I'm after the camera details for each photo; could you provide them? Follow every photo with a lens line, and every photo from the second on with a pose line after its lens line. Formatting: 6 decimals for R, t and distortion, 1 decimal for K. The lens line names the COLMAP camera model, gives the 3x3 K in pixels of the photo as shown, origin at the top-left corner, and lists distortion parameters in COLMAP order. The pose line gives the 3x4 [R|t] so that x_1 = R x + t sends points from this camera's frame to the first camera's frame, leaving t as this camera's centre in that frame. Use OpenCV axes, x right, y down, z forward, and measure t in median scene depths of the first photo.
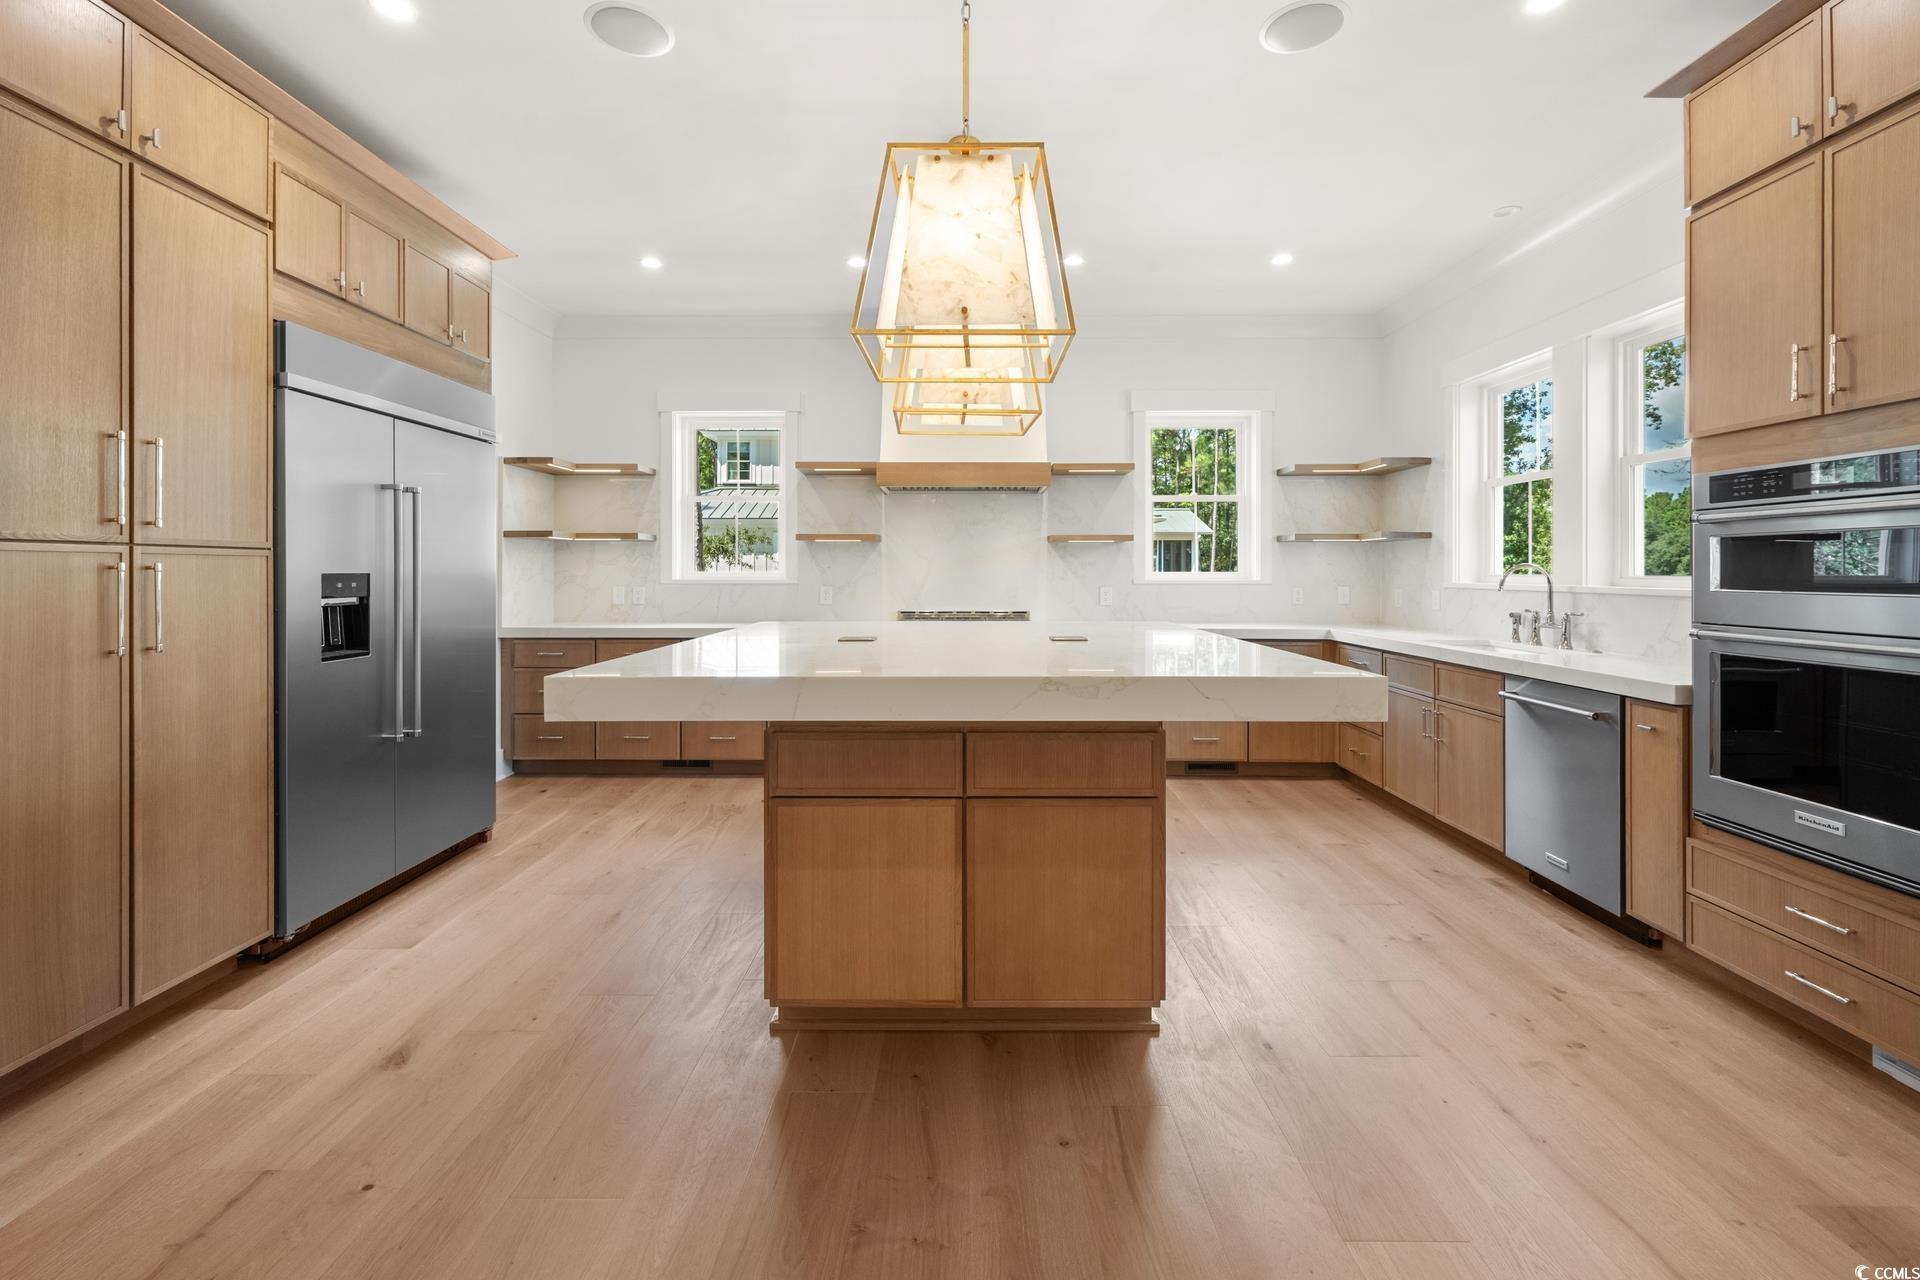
lens RADIAL K [[826.5, 0, 971.0], [0, 826.5, 570.0], [0, 0, 1]] dist [-0.000769, -0.000088]
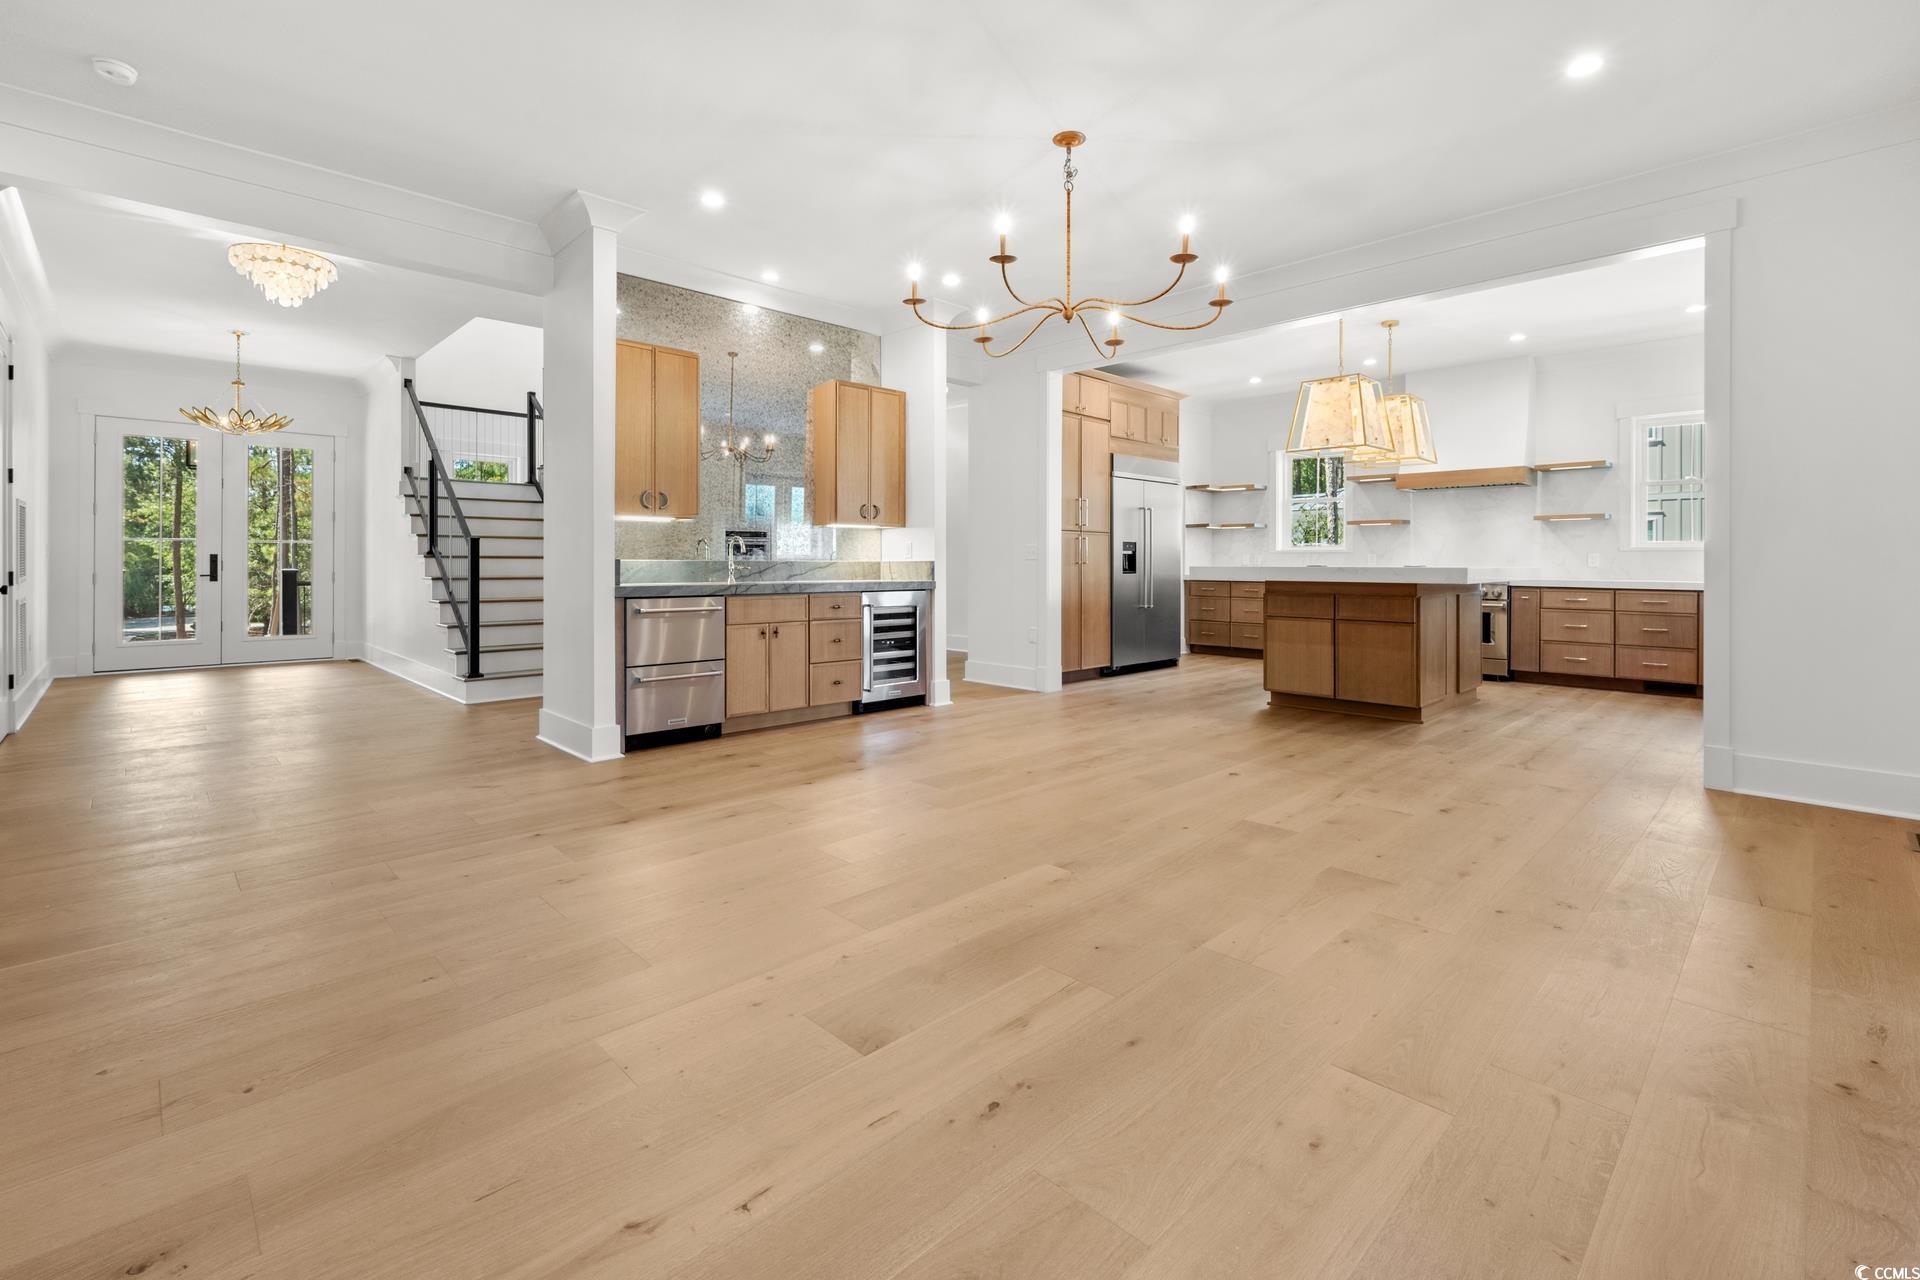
lens RADIAL K [[826.5, 0, 966.8], [0, 826.5, 559.7], [0, 0, 1]] dist [-0.000769, -0.000088]
pose [[0.707112, 0.000079, -0.707102, 0.689146], [-0.001119, 0.999999, -0.001007, 0.058338], [0.707101, 0.001503, 0.707111, -1.142516]]
